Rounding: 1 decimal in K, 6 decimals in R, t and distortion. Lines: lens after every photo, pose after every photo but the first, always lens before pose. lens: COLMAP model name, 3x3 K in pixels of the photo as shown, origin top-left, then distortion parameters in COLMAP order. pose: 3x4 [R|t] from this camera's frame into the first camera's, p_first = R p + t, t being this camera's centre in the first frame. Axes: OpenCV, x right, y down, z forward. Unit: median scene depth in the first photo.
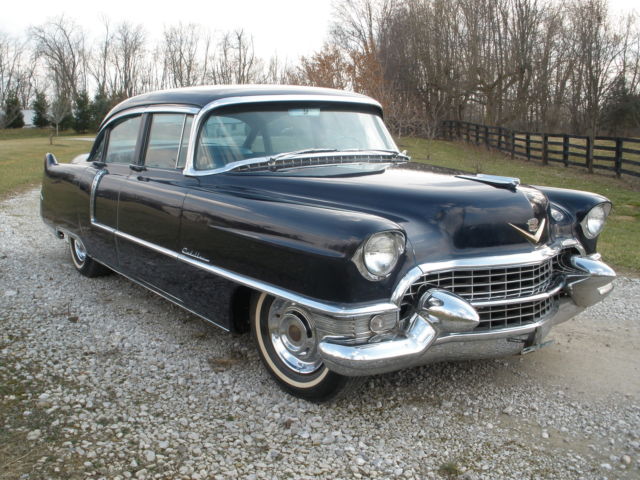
lens RADIAL K [[701.6, 0, 320.0], [0, 701.6, 240.0], [0, 0, 1]] dist [-0.244702, 0.264722]
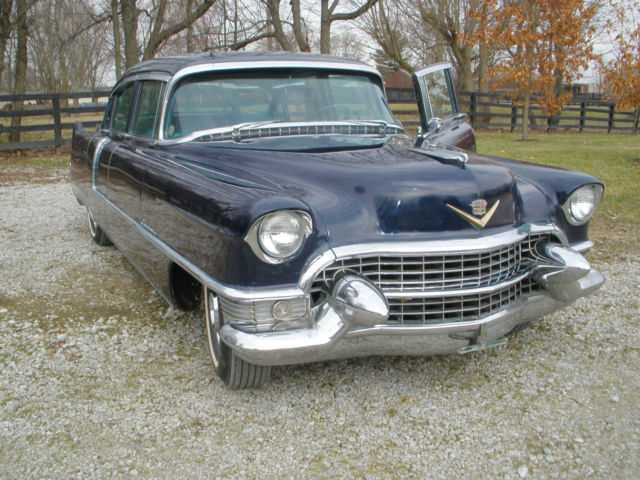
lens RADIAL K [[701.6, 0, 320.0], [0, 701.6, 240.0], [0, 0, 1]] dist [-0.244702, 0.264722]
pose [[0.987513, 0.037300, -0.153056, 0.243767], [-0.030594, 0.998476, 0.045936, -0.014465], [0.154536, -0.040680, 0.987149, 0.096168]]
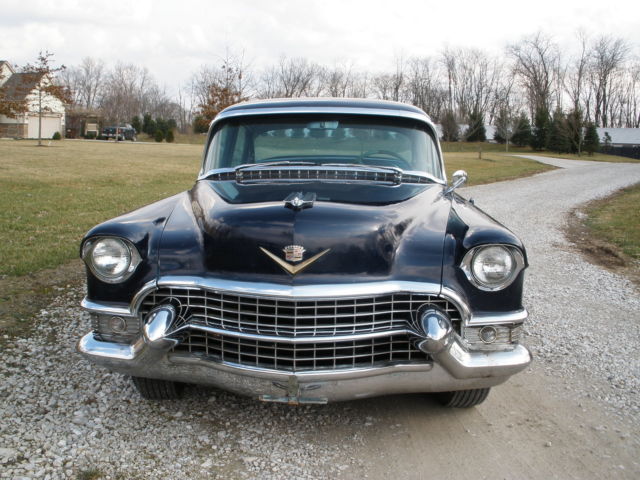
lens RADIAL K [[701.6, 0, 320.0], [0, 701.6, 240.0], [0, 0, 1]] dist [-0.244702, 0.264722]
pose [[0.765094, 0.107761, -0.634838, 0.866532], [-0.124313, 0.992069, 0.018580, -0.057677], [0.631805, 0.064703, 0.772422, 0.352988]]
